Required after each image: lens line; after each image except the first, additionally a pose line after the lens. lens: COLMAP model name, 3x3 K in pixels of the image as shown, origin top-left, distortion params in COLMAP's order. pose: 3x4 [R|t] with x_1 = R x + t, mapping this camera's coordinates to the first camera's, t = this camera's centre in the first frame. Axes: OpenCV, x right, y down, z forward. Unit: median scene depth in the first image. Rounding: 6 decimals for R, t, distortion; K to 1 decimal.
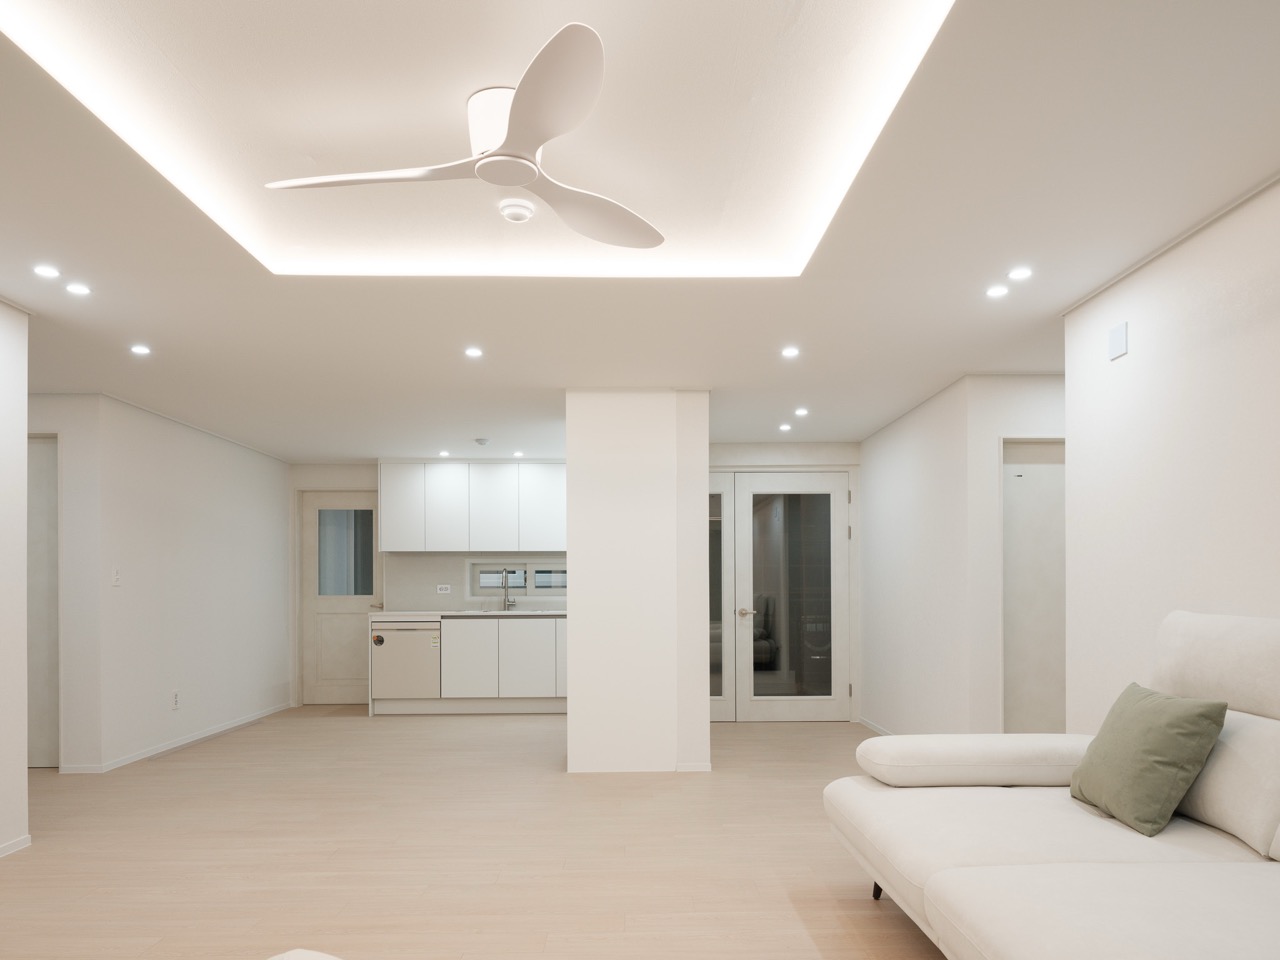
lens RADIAL K [[890.5, 0, 642.1], [0, 890.5, 585.5], [0, 0, 1]] dist [0.026170, -0.000698]
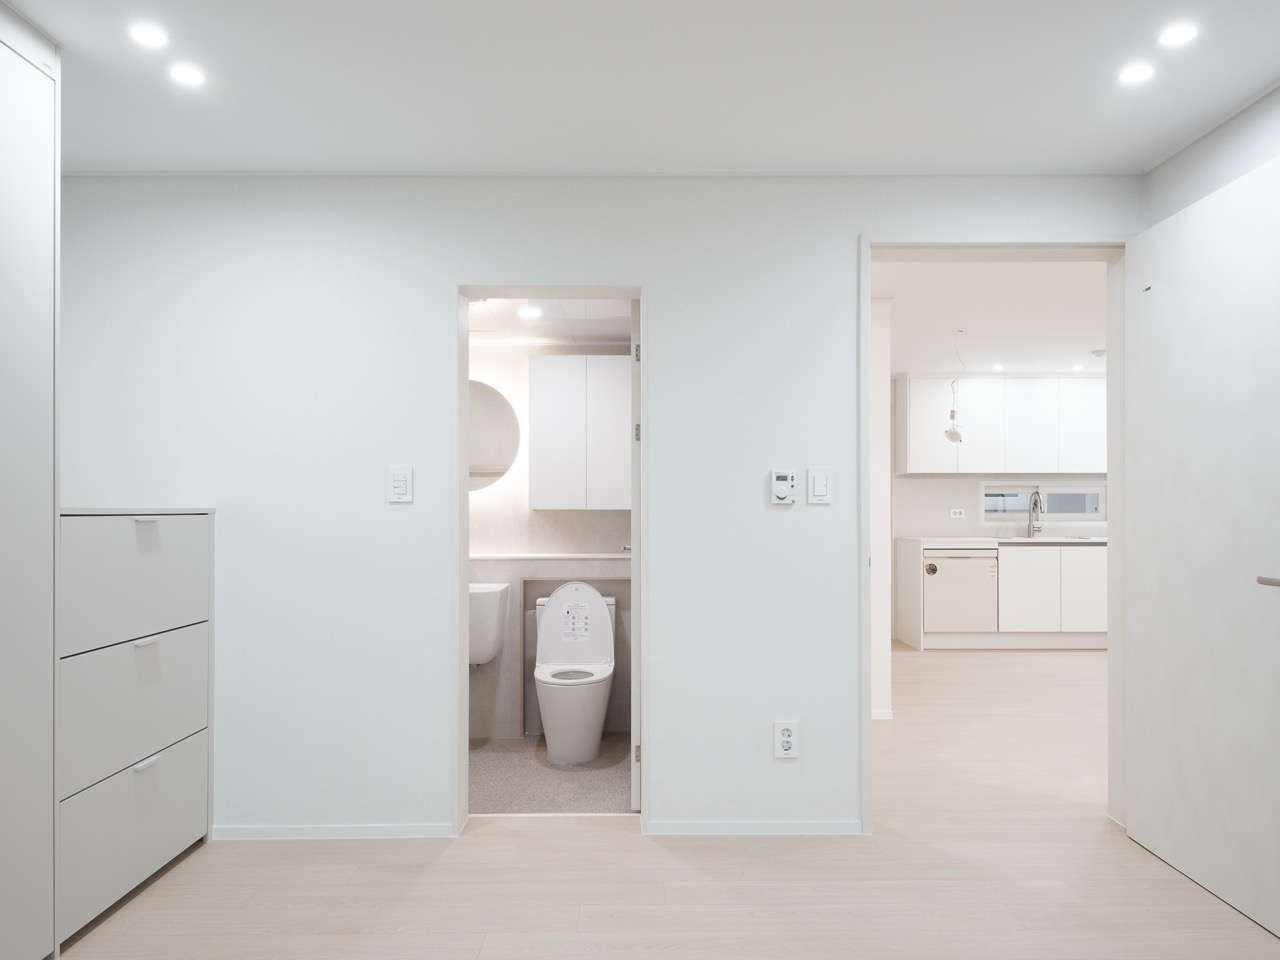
lens RADIAL K [[917.0, 0, 641.7], [0, 917.0, 496.9], [0, 0, 1]] dist [0.007437, 0.000929]
pose [[0.999904, 0.002607, -0.013609, -0.541989], [-0.002773, 0.999922, -0.012148, -0.000807], [0.013576, 0.012185, 0.999834, 0.043015]]
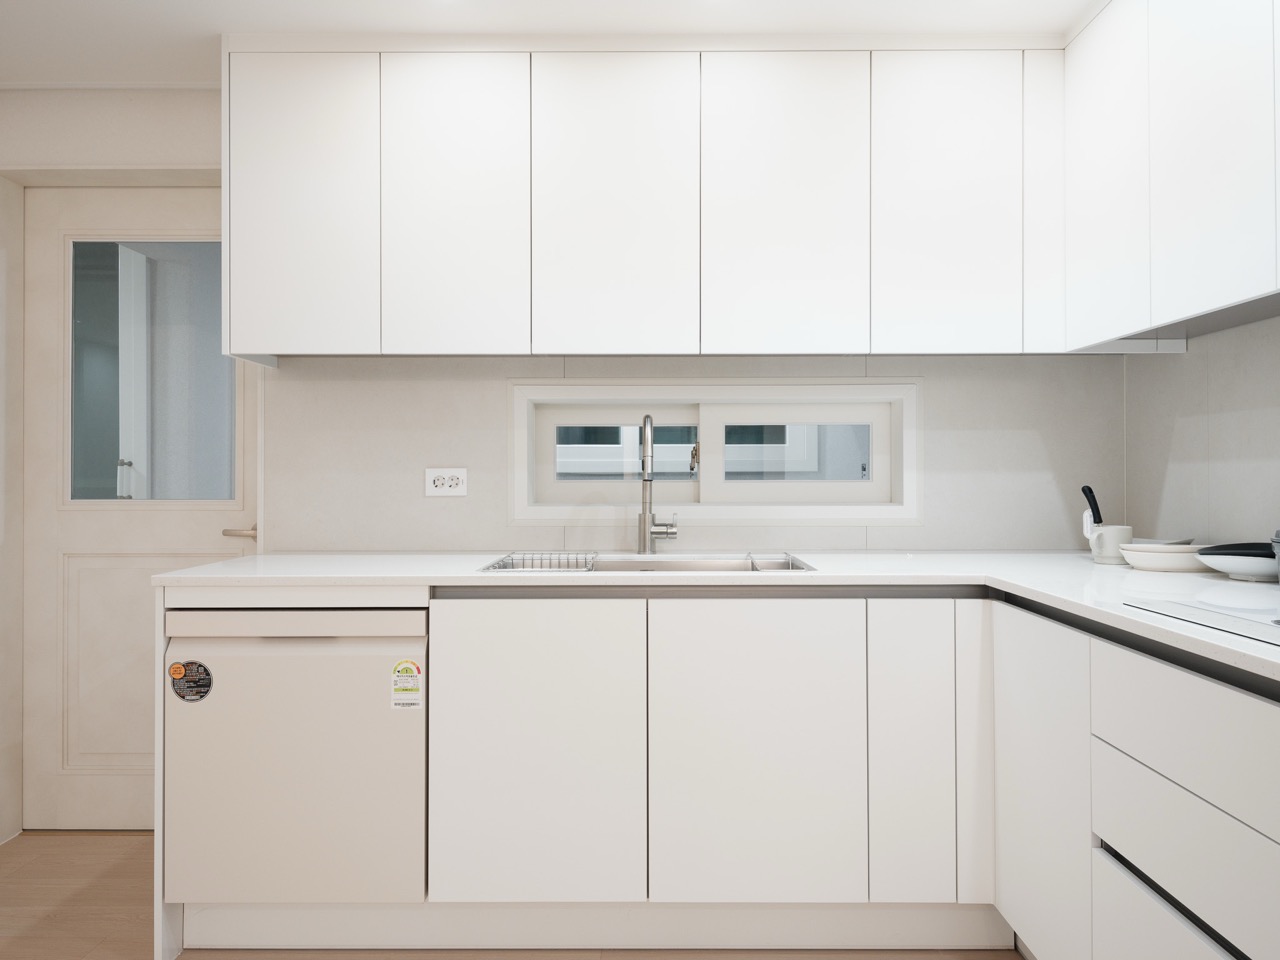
lens RADIAL K [[901.4, 0, 641.3], [0, 901.4, 468.8], [0, 0, 1]] dist [0.022631, -0.005365]
pose [[0.999641, 0.001915, -0.026731, -0.145752], [-0.001979, 0.999995, -0.002347, -0.000254], [0.026726, 0.002399, 0.999640, 0.687074]]
